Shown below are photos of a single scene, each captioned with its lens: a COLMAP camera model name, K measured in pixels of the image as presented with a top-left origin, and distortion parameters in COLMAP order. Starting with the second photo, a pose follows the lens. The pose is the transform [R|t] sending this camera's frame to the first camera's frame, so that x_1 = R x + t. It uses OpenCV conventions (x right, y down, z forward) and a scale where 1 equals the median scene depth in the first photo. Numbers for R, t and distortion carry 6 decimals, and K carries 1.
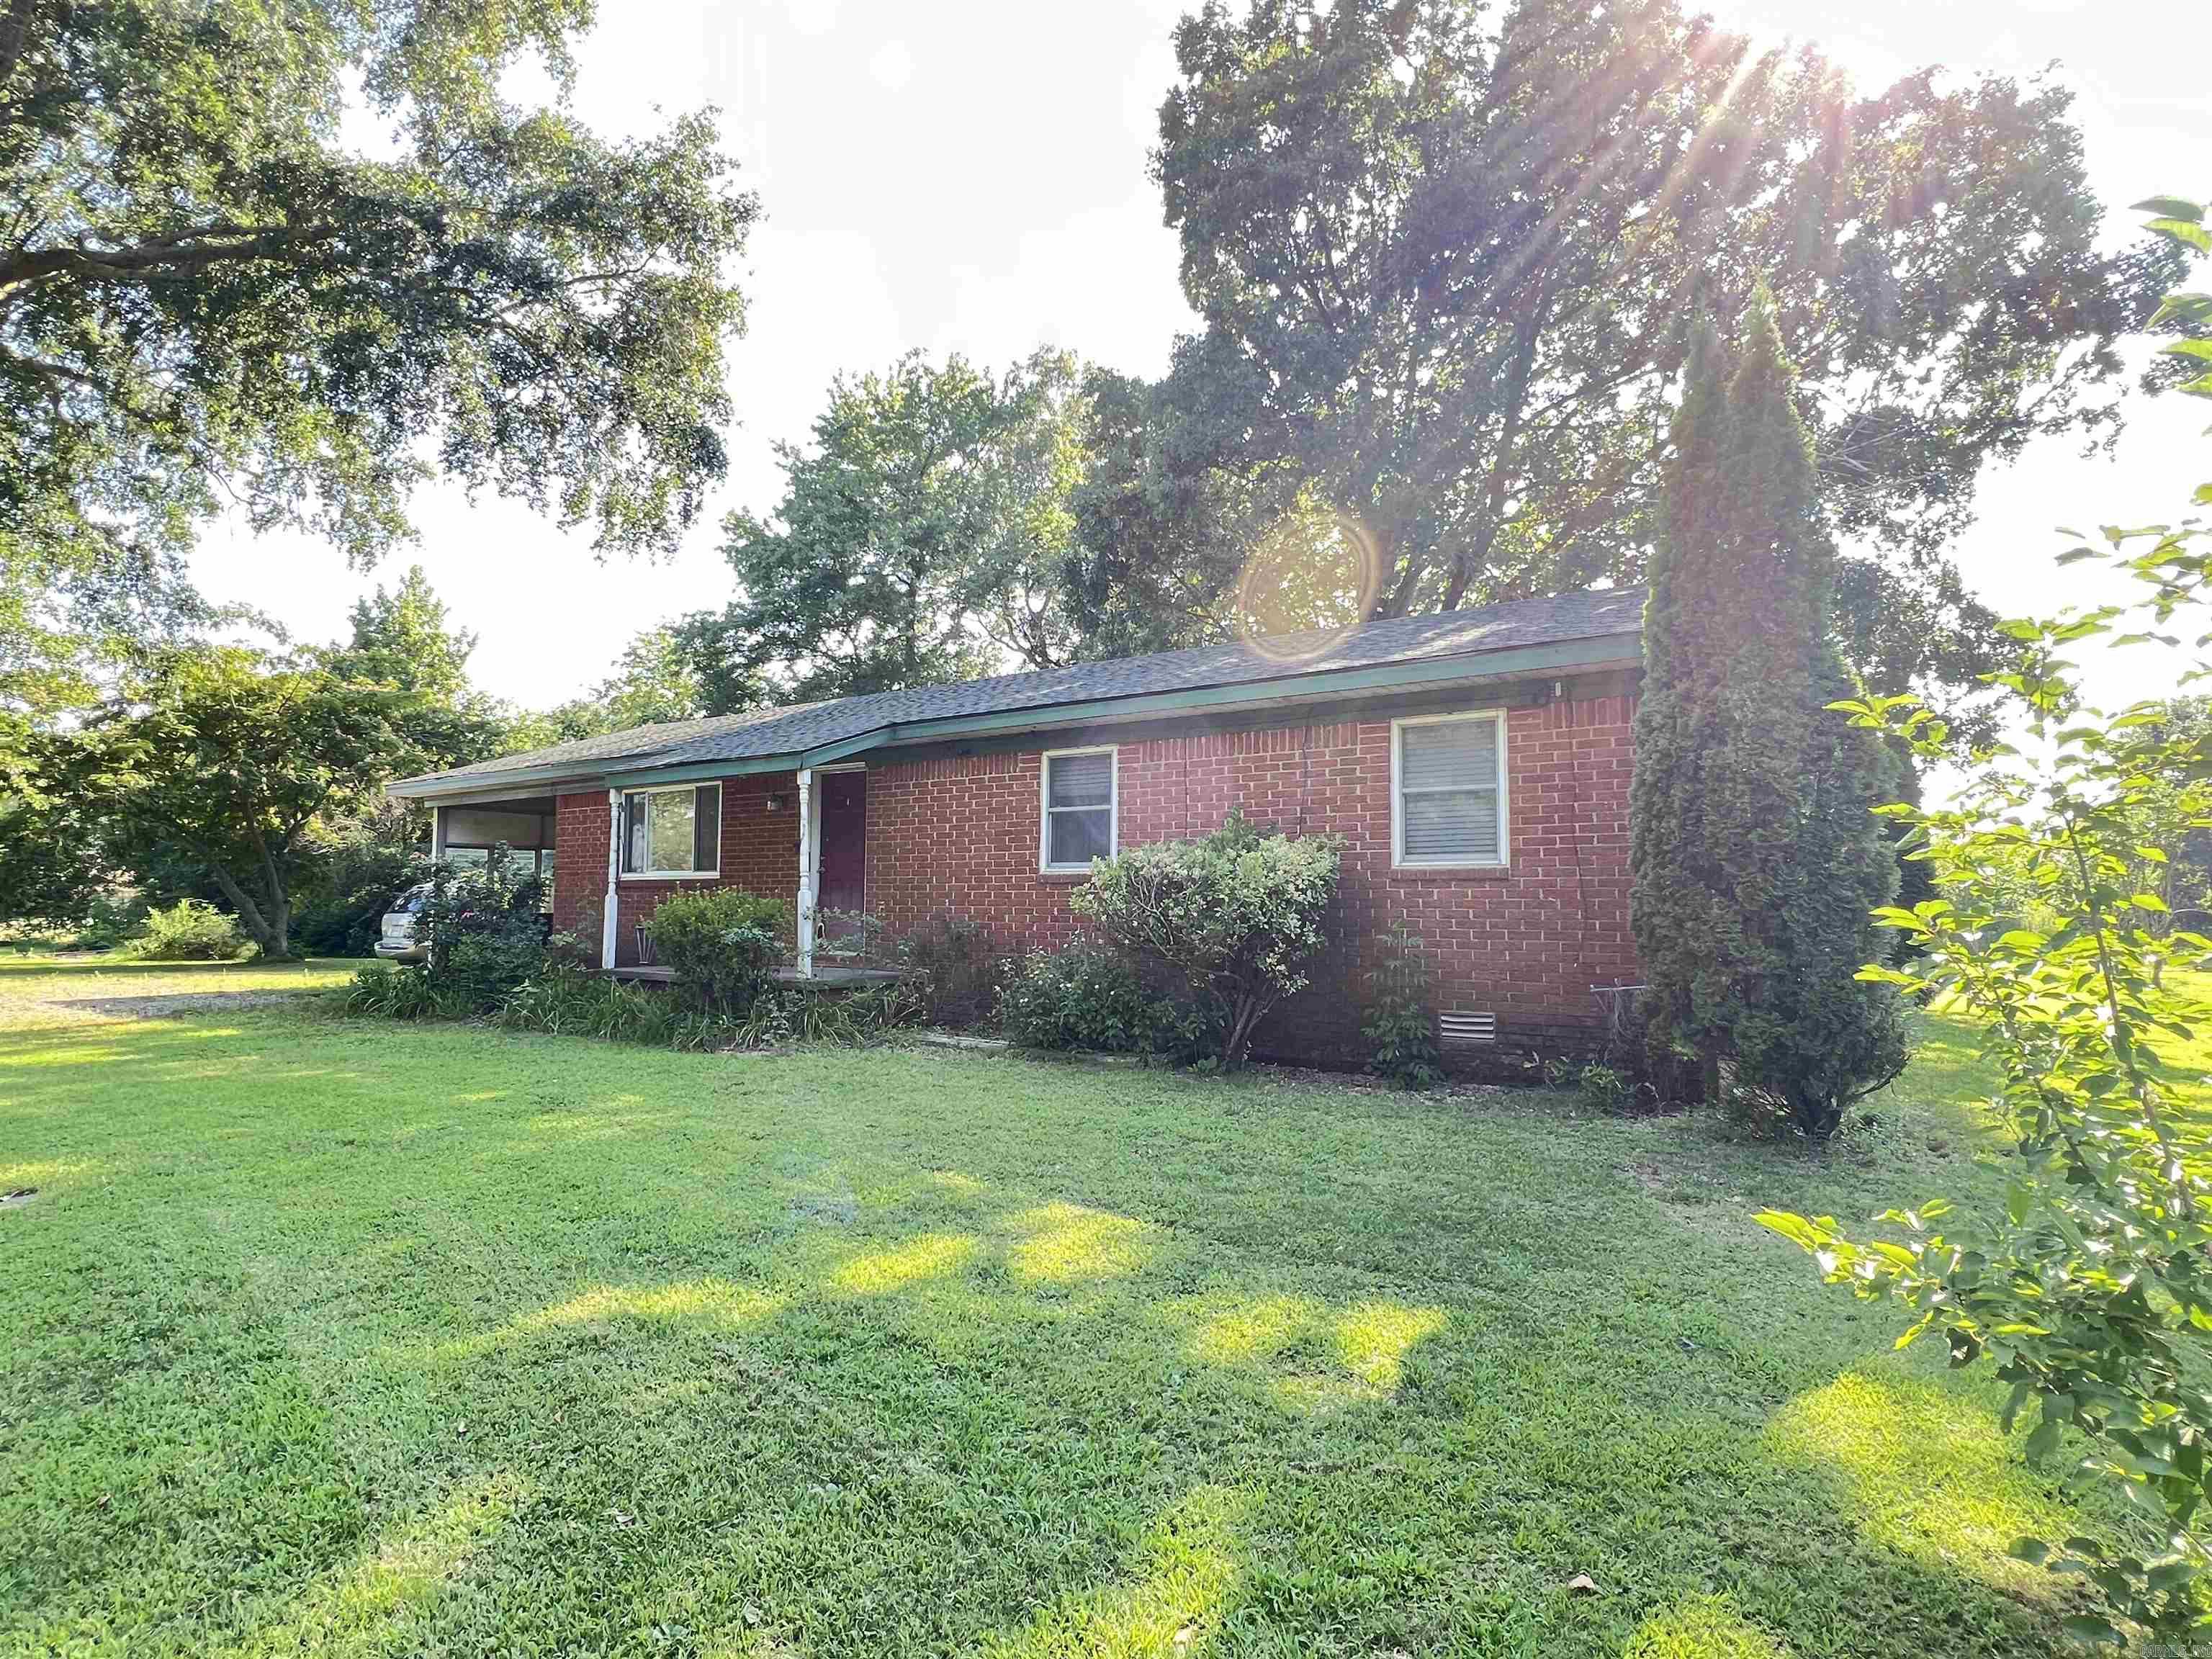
lens RADIAL K [[1111.7, 0, 1105.9], [0, 1111.7, 821.7], [0, 0, 1]] dist [-0.001180, -0.000081]
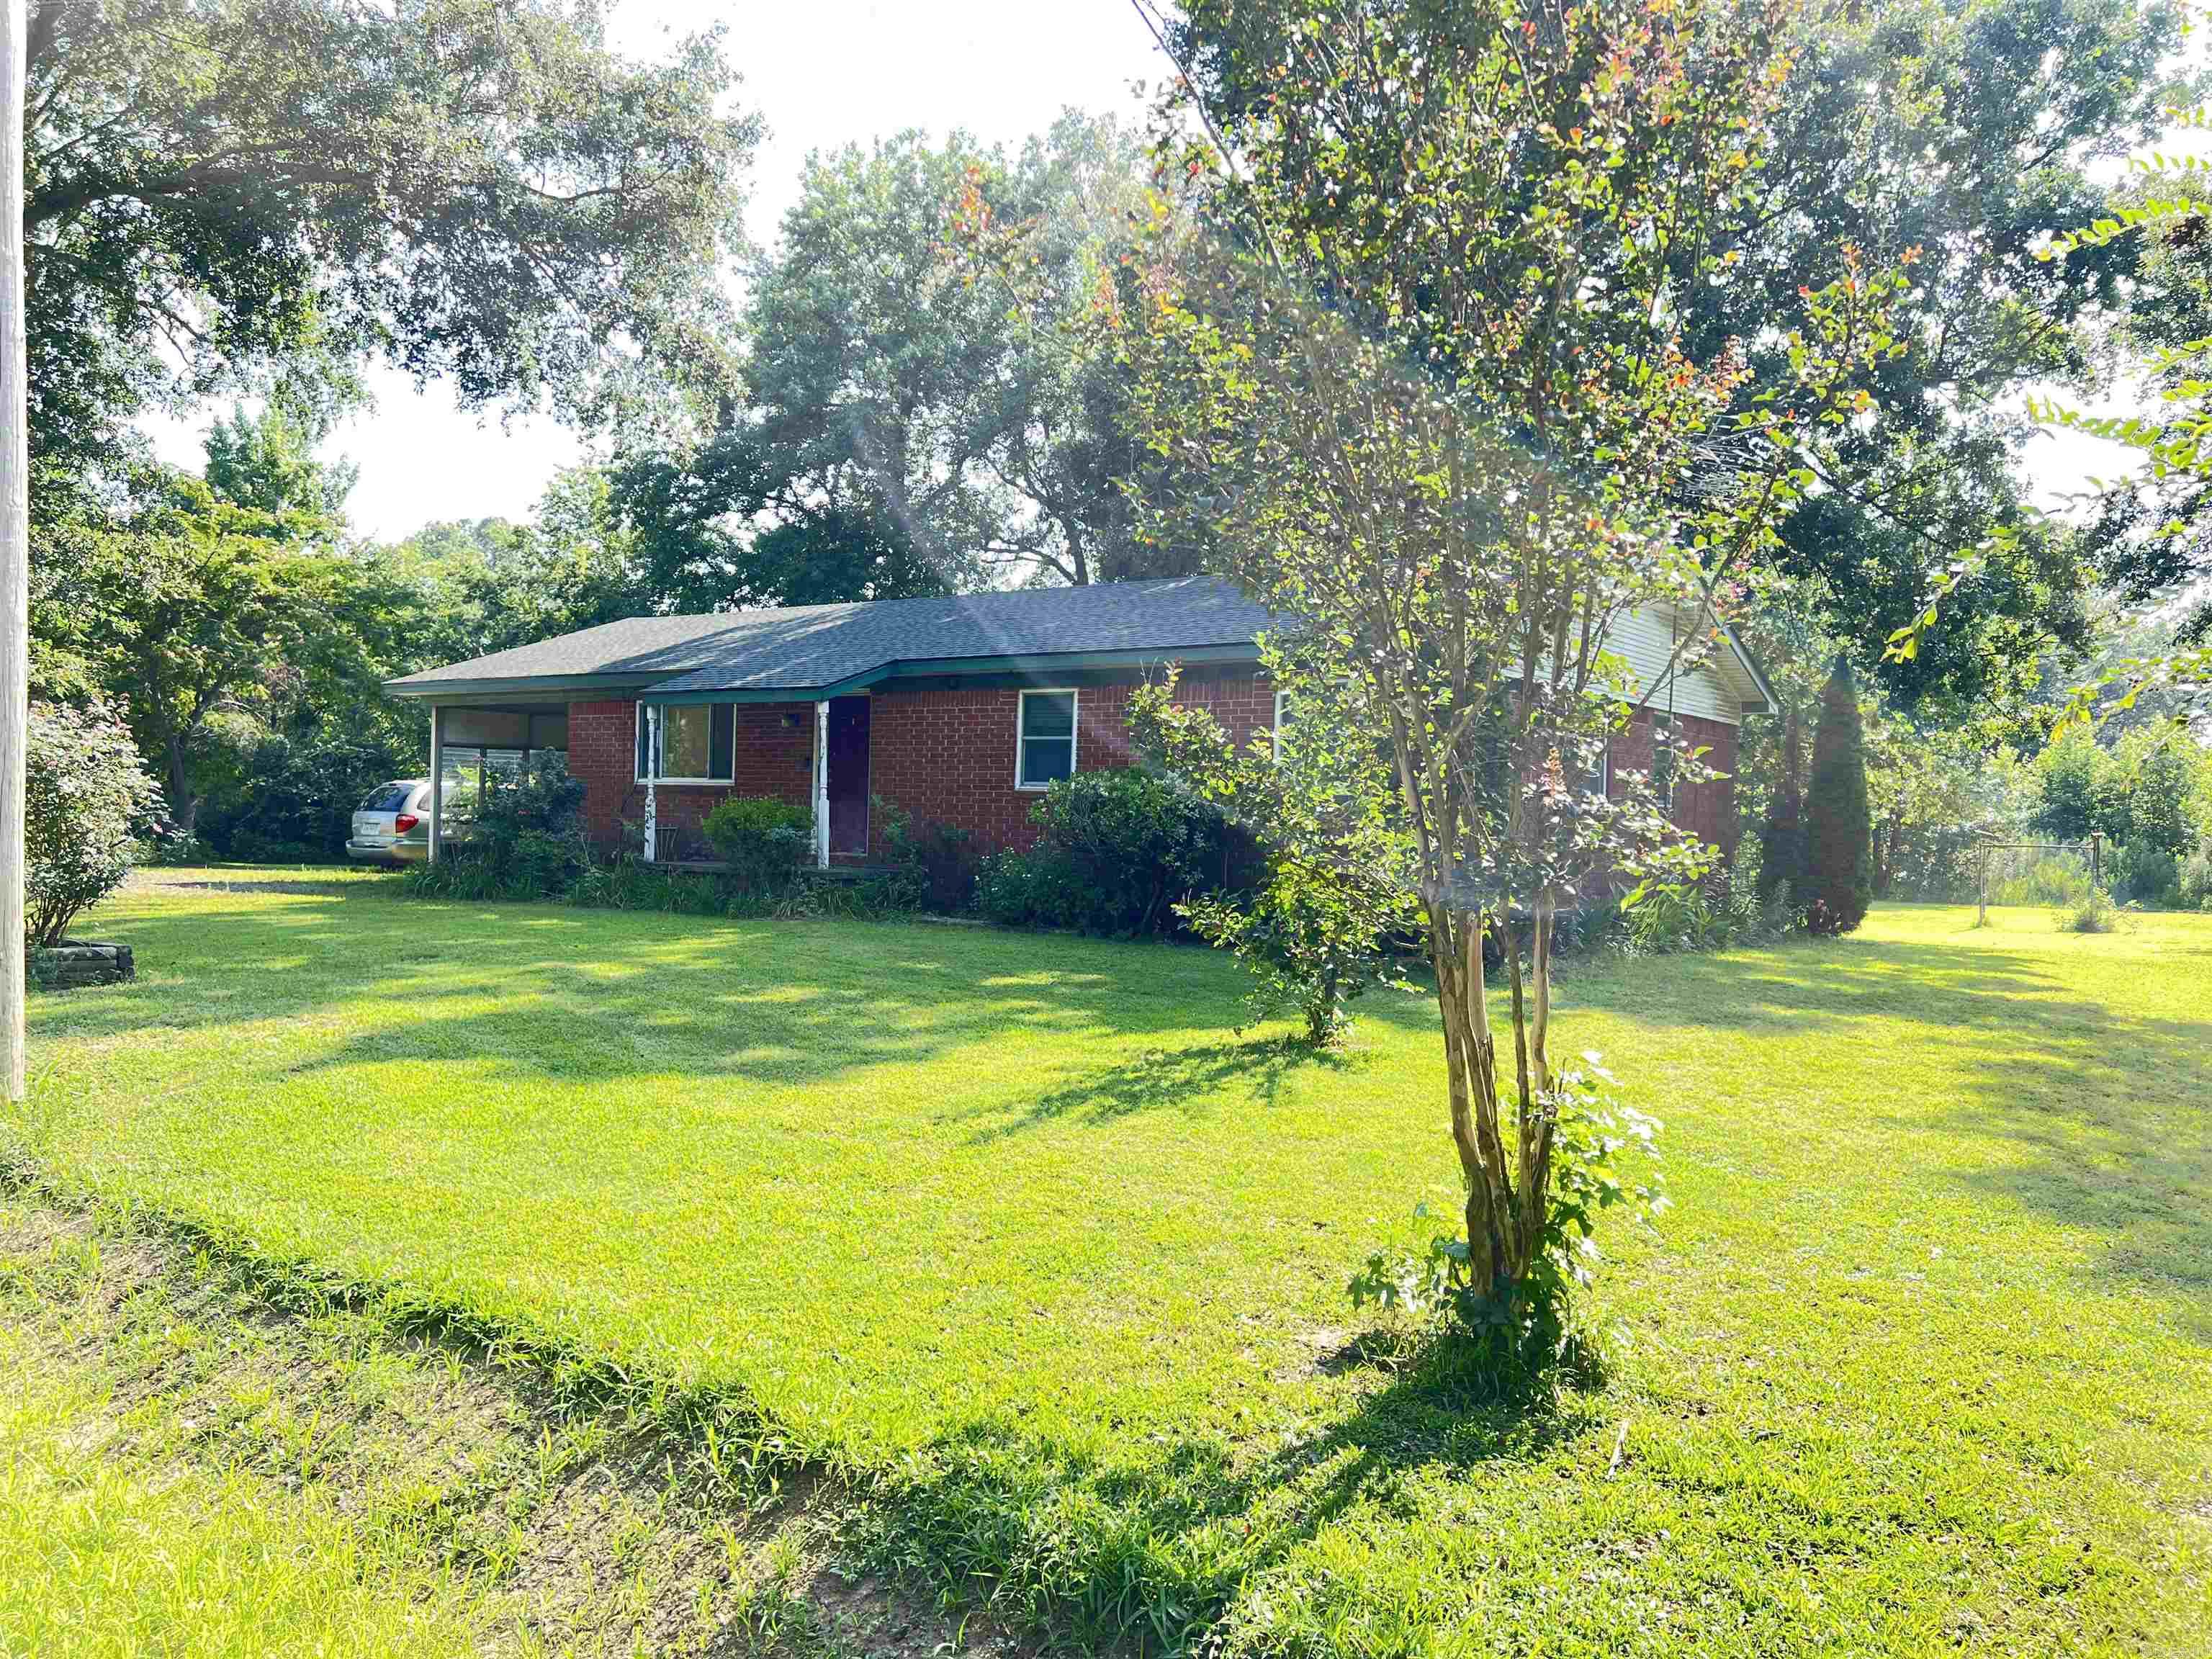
lens RADIAL K [[1675.0, 0, 1108.5], [0, 1675.0, 834.3], [0, 0, 1]] dist [0.011558, 0.000176]
pose [[0.998849, 0.024381, -0.041304, 0.034434], [-0.021012, 0.996563, 0.080124, -0.015587], [0.043116, -0.079164, 0.995929, -0.236965]]
